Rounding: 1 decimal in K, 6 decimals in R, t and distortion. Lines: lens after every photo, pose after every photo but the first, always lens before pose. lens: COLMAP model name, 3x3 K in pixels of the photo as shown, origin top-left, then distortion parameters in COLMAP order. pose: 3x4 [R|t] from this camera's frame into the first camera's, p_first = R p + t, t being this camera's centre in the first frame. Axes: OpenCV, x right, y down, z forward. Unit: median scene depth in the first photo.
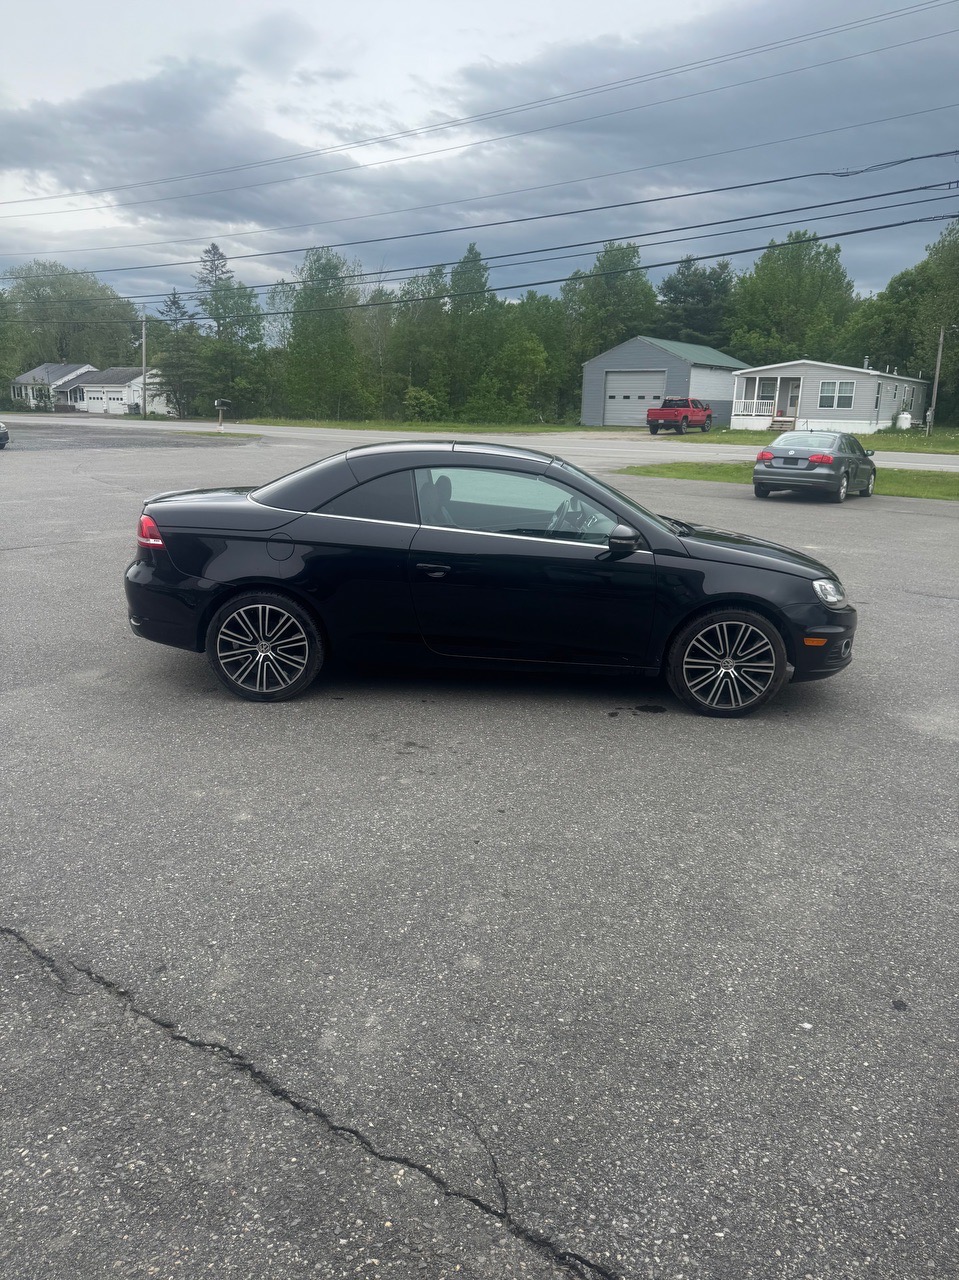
lens RADIAL K [[923.7, 0, 479.5], [0, 923.7, 640.0], [0, 0, 1]] dist [0.056373, -0.043203]
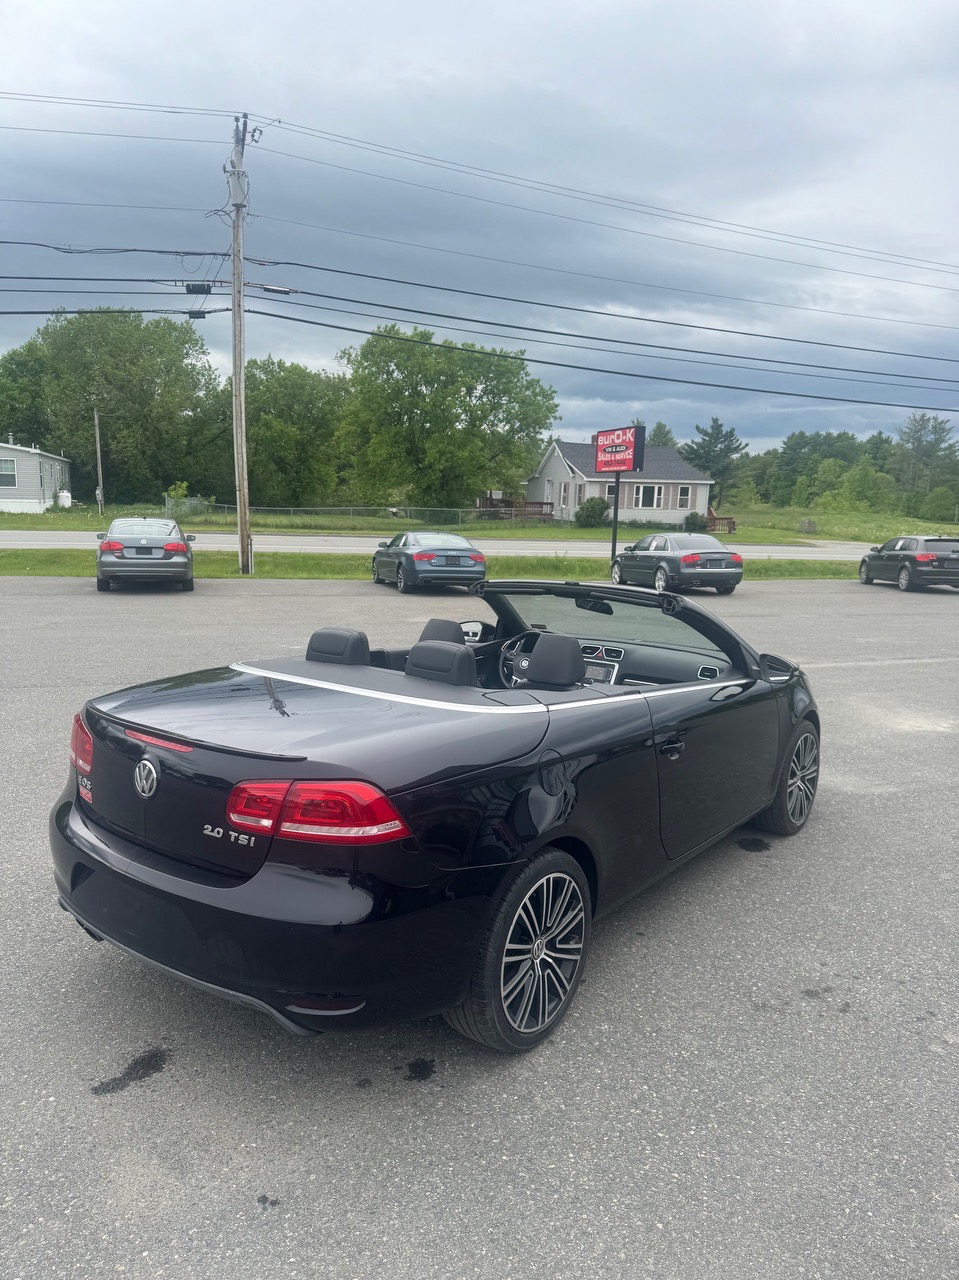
lens RADIAL K [[903.1, 0, 479.5], [0, 903.1, 640.0], [0, 0, 1]] dist [0.187771, -0.361922]
pose [[0.586261, -0.137543, 0.798361, -0.211369], [0.195526, 0.980372, 0.025319, -0.062803], [-0.786173, 0.141257, 0.601646, 0.198464]]
